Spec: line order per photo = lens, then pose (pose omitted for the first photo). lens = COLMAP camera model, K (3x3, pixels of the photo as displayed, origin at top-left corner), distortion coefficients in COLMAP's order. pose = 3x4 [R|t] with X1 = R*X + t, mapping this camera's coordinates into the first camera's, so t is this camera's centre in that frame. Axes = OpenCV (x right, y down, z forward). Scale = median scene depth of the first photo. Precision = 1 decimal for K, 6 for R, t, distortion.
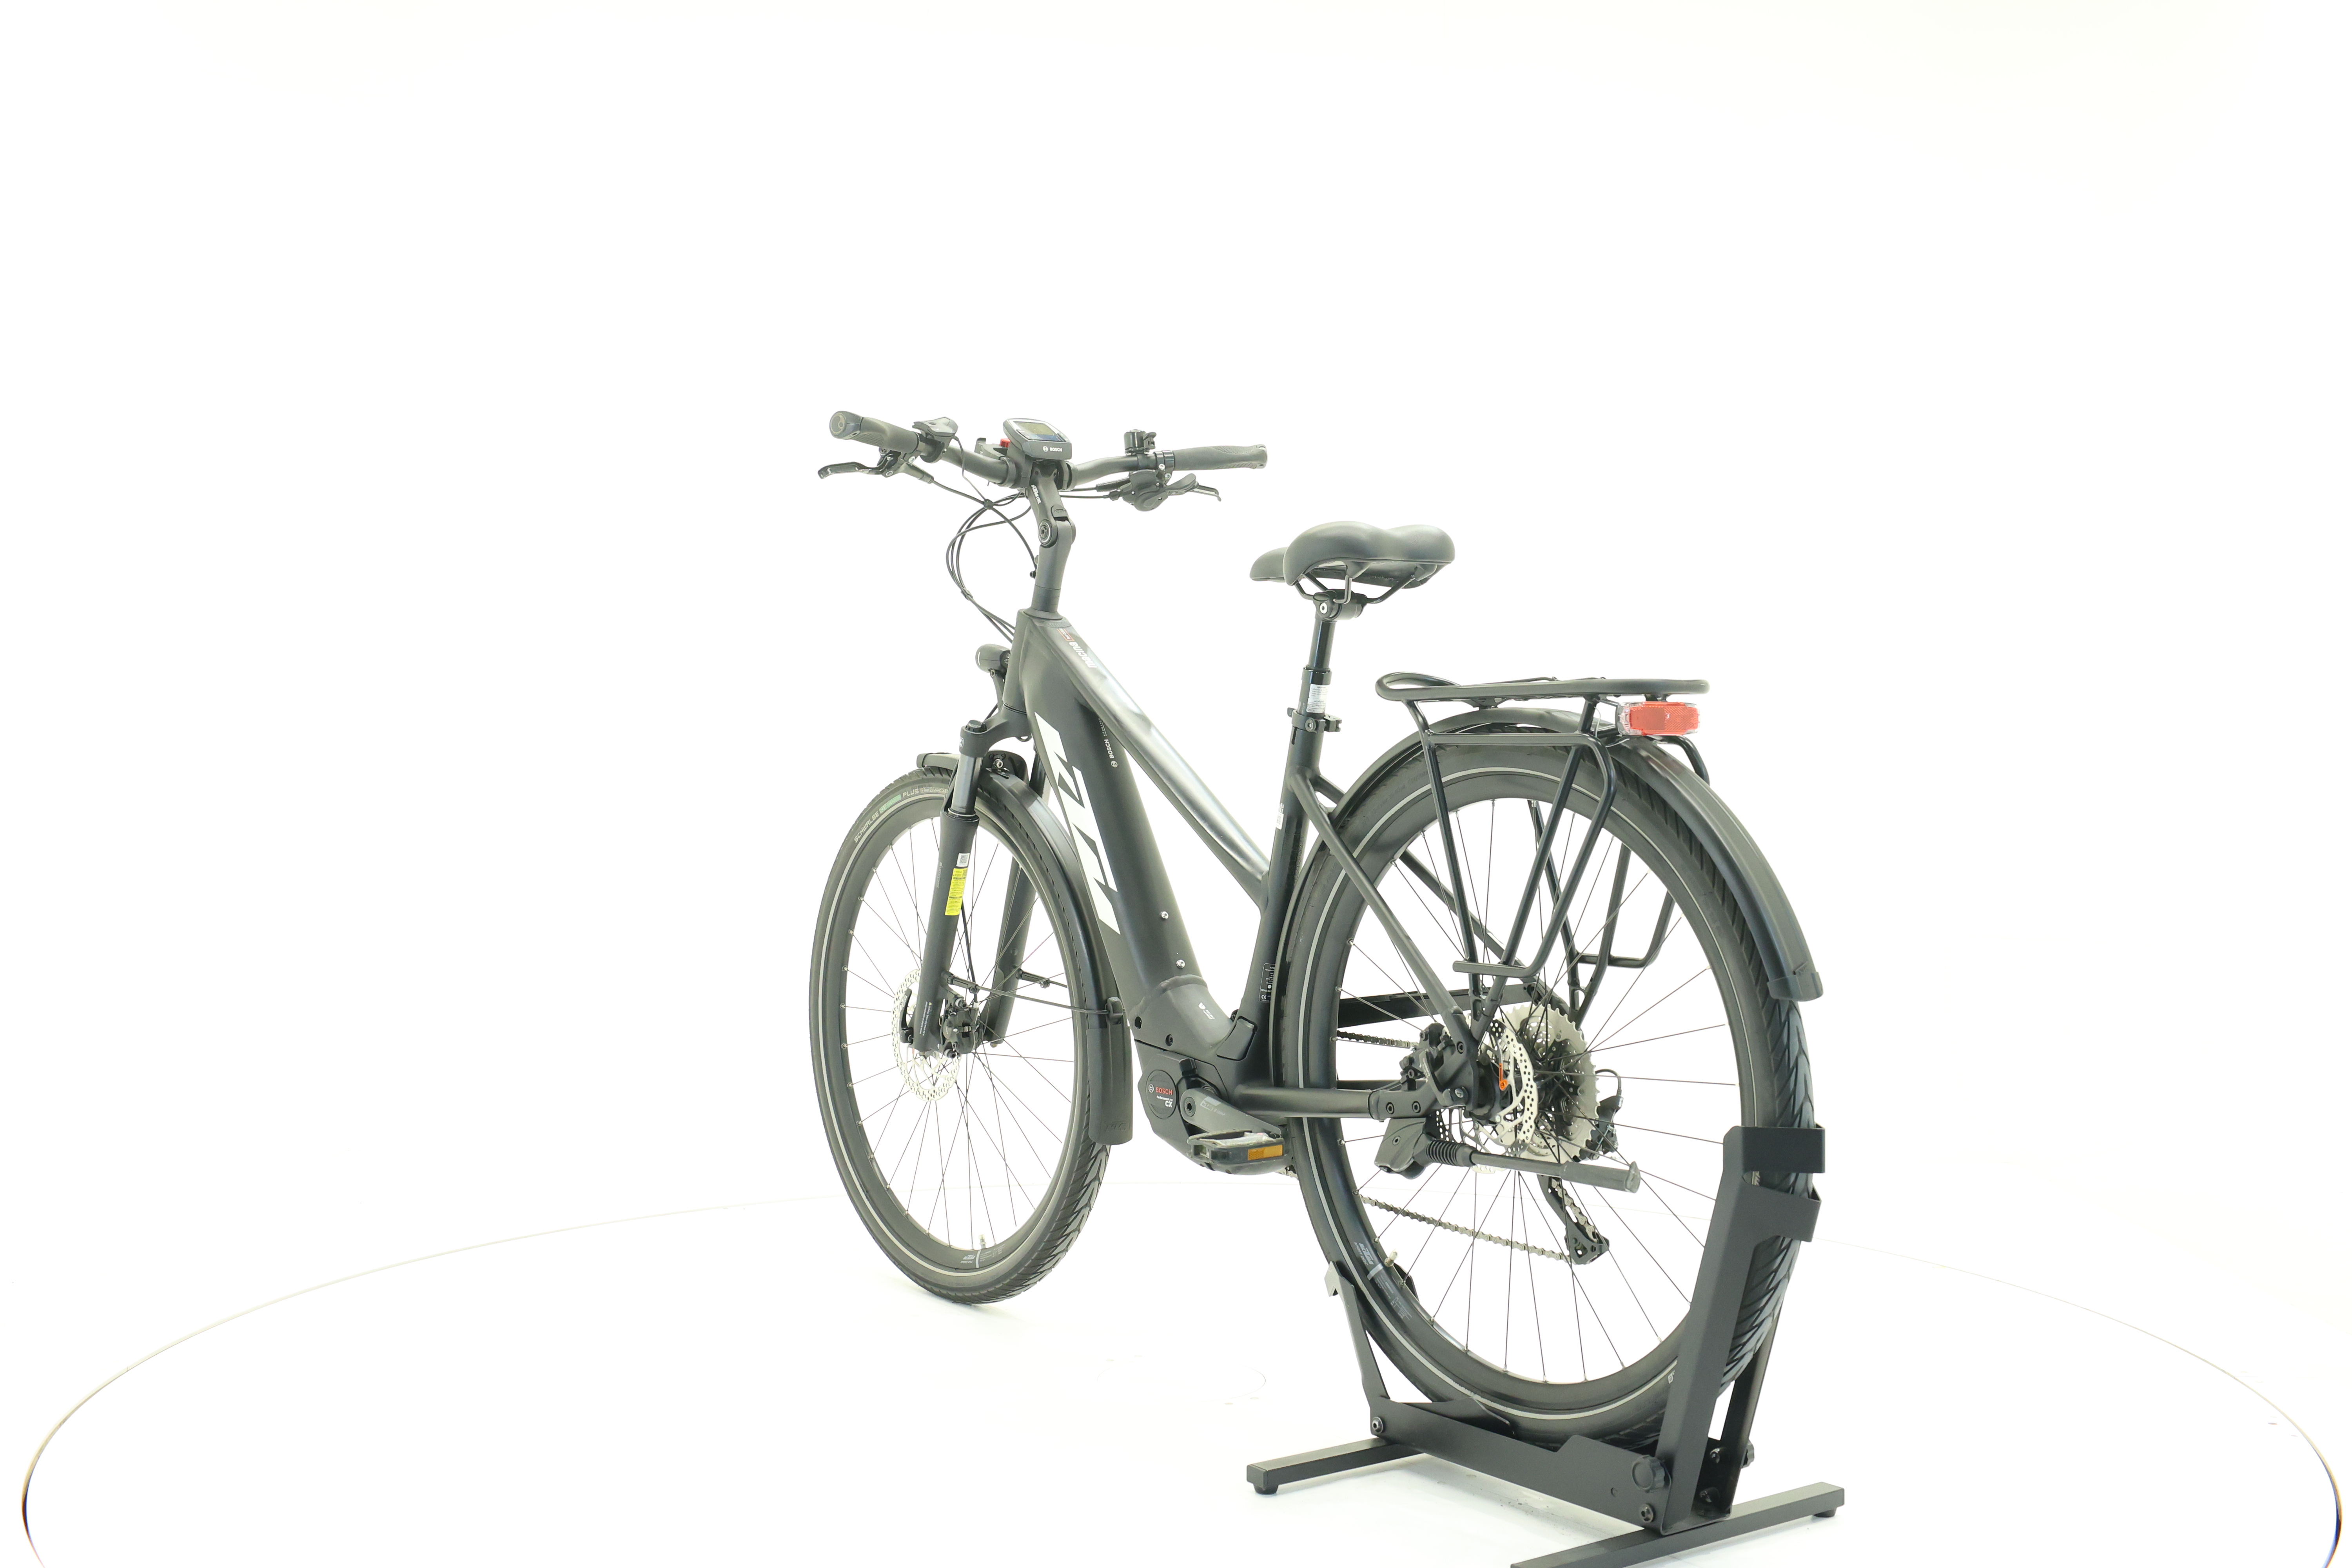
lens RADIAL K [[2504.9, 0, 1180.4], [0, 2504.9, 767.3], [0, 0, 1]] dist [-0.020750, 0.000000]
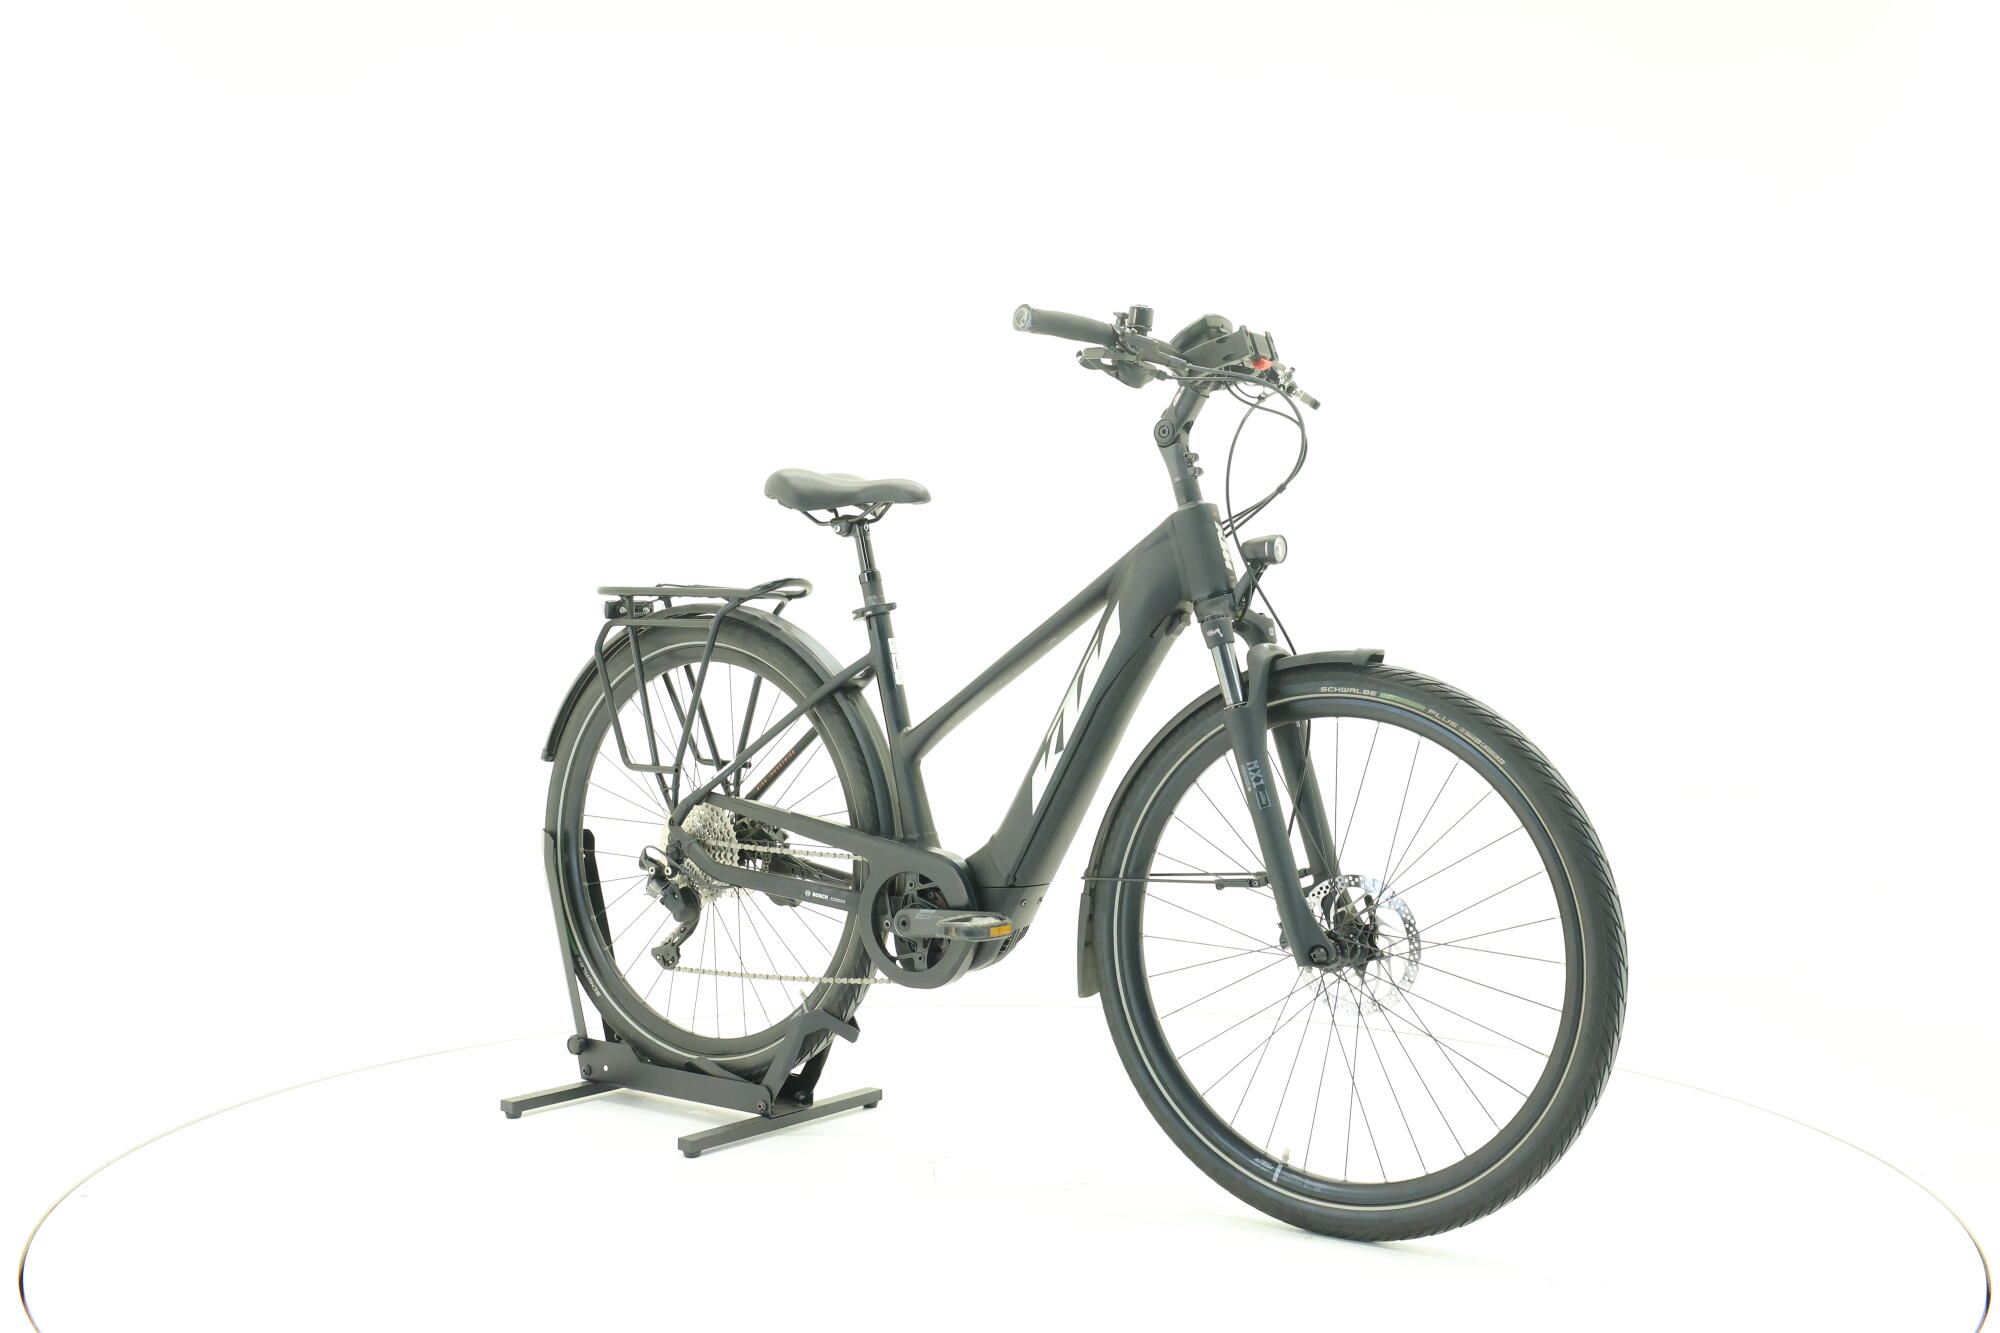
lens RADIAL K [[2130.0, 0, 994.1], [0, 2130.0, 671.4], [0, 0, 1]] dist [-0.020750, 0.000000]
pose [[-0.955090, -0.000536, -0.296316, 0.295683], [-0.012883, 0.999128, 0.039717, -0.029998], [0.296036, 0.041751, -0.954264, 1.906841]]
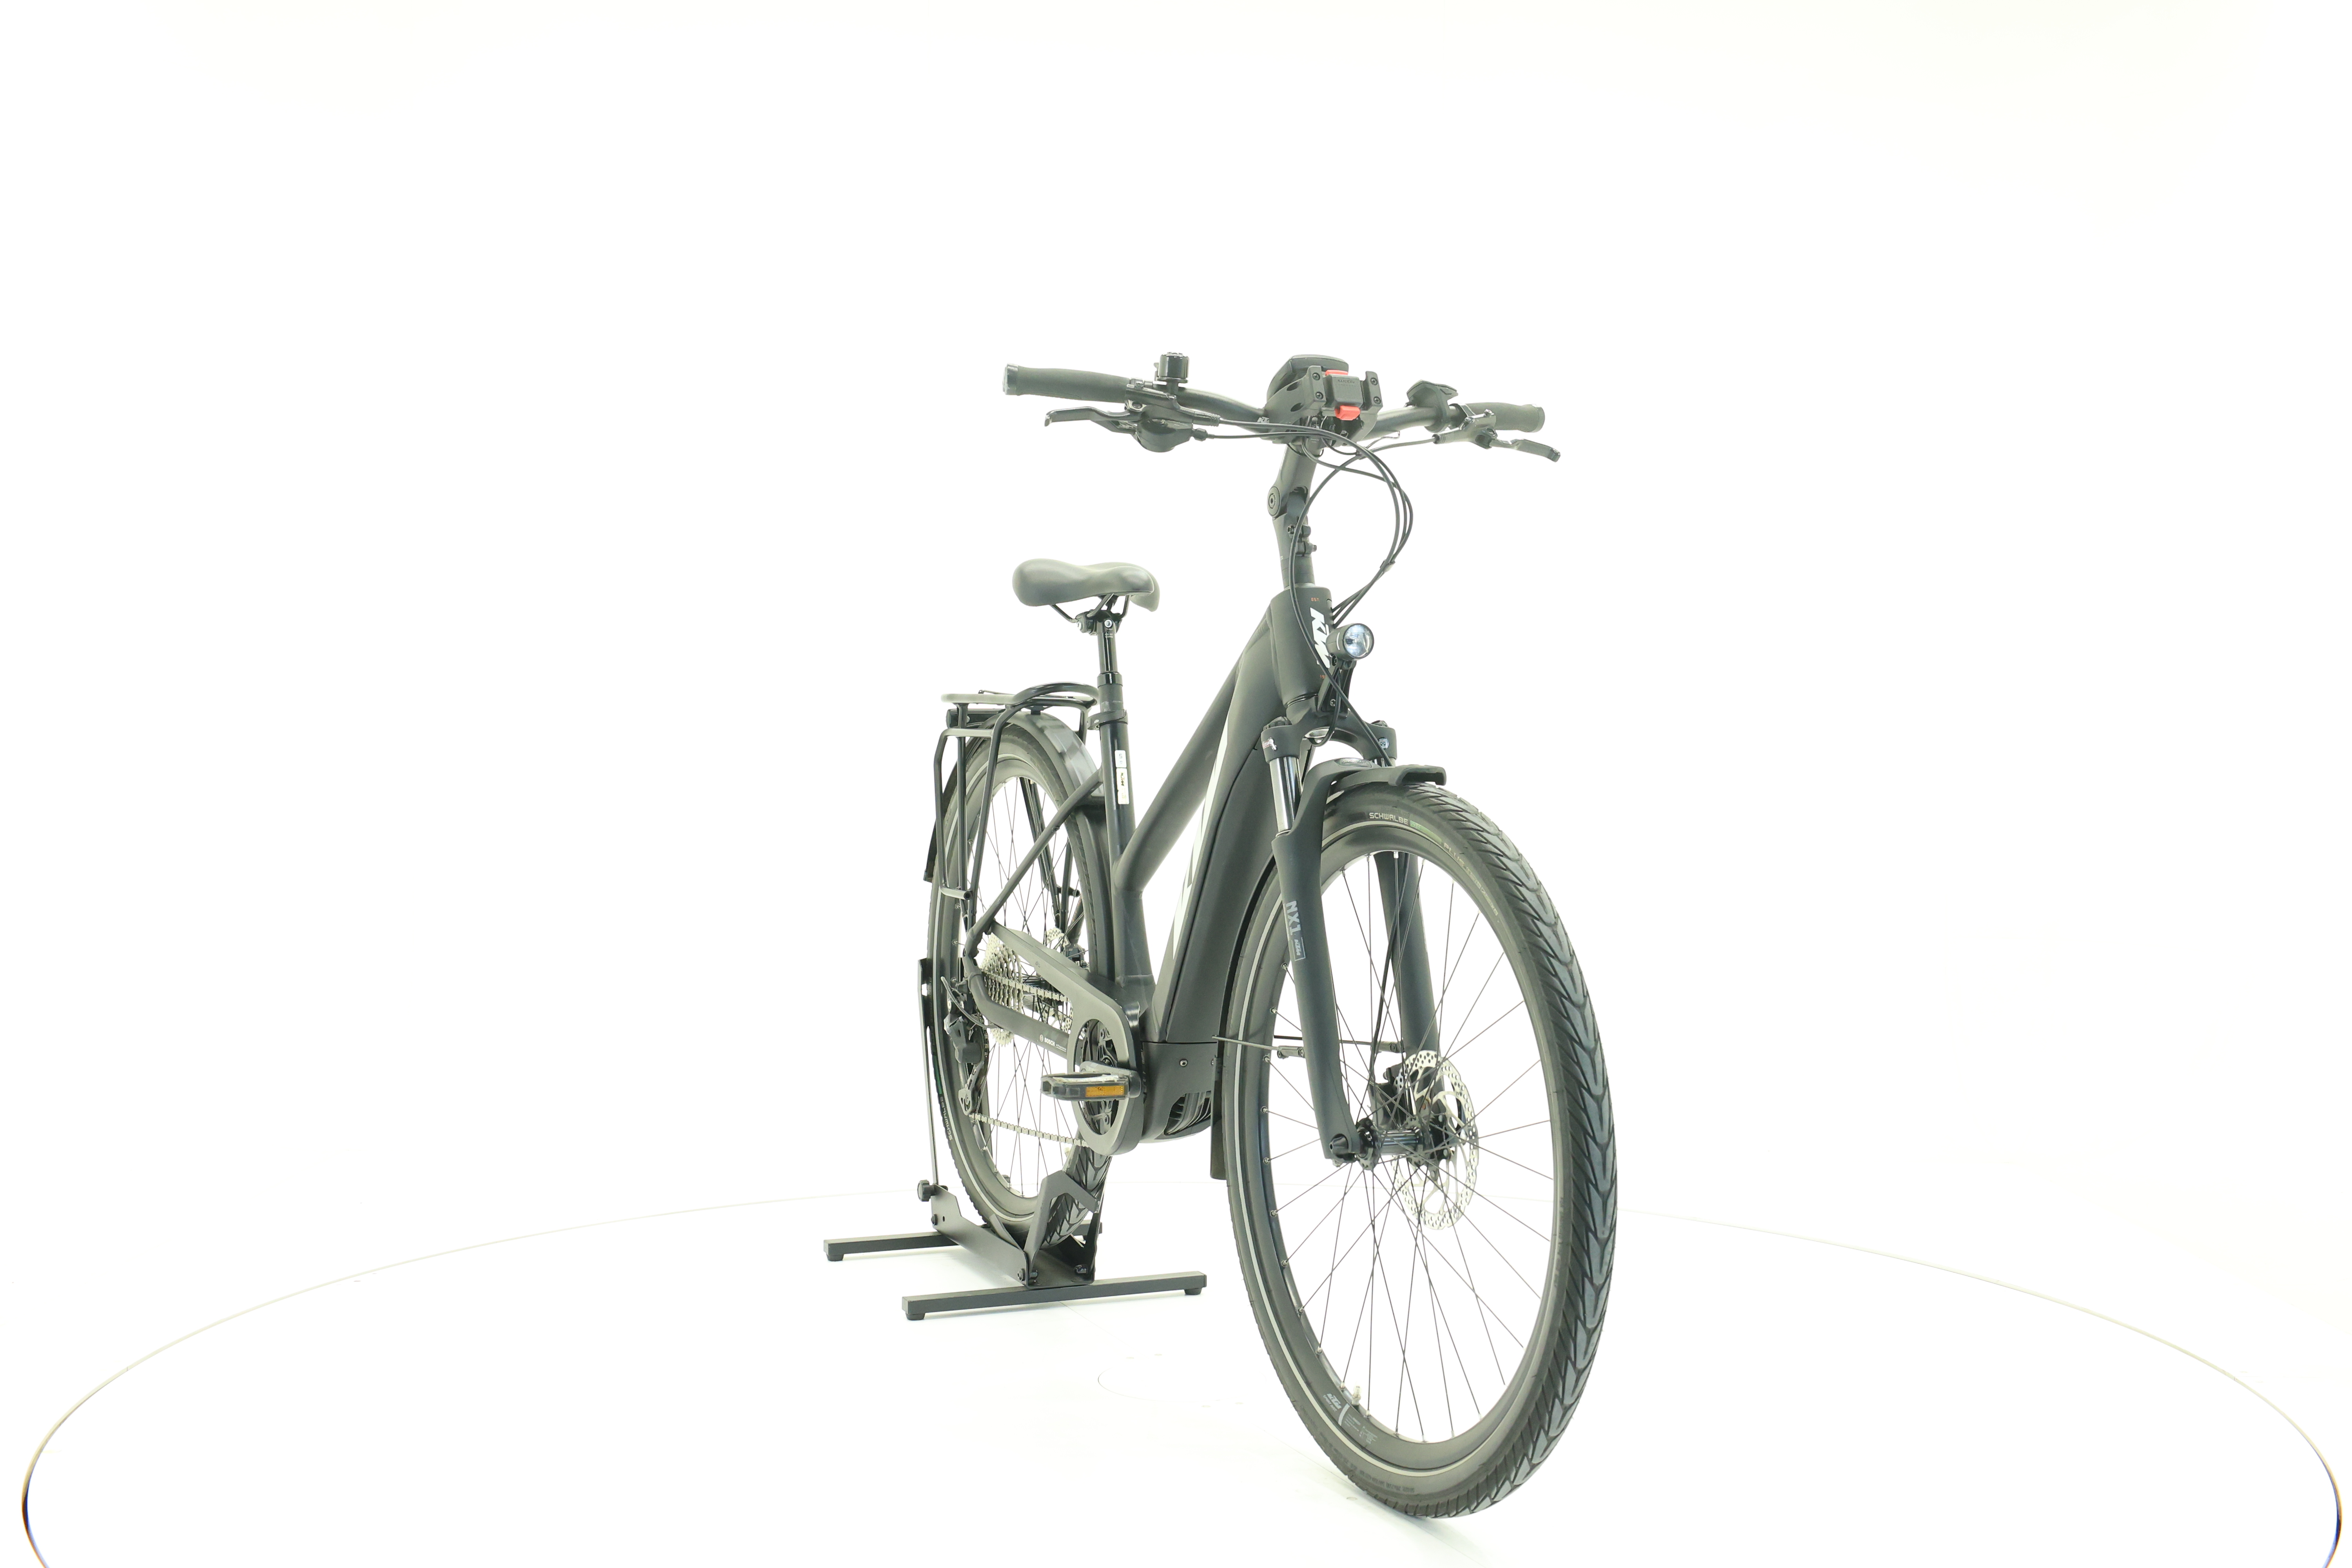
lens RADIAL K [[2504.9, 0, 1175.0], [0, 2504.9, 780.8], [0, 0, 1]] dist [-0.020750, 0.000000]
pose [[-0.974569, -0.013374, 0.223689, -0.213988], [-0.004694, 0.999217, 0.039294, -0.033023], [-0.224039, 0.037245, -0.973868, 1.928684]]
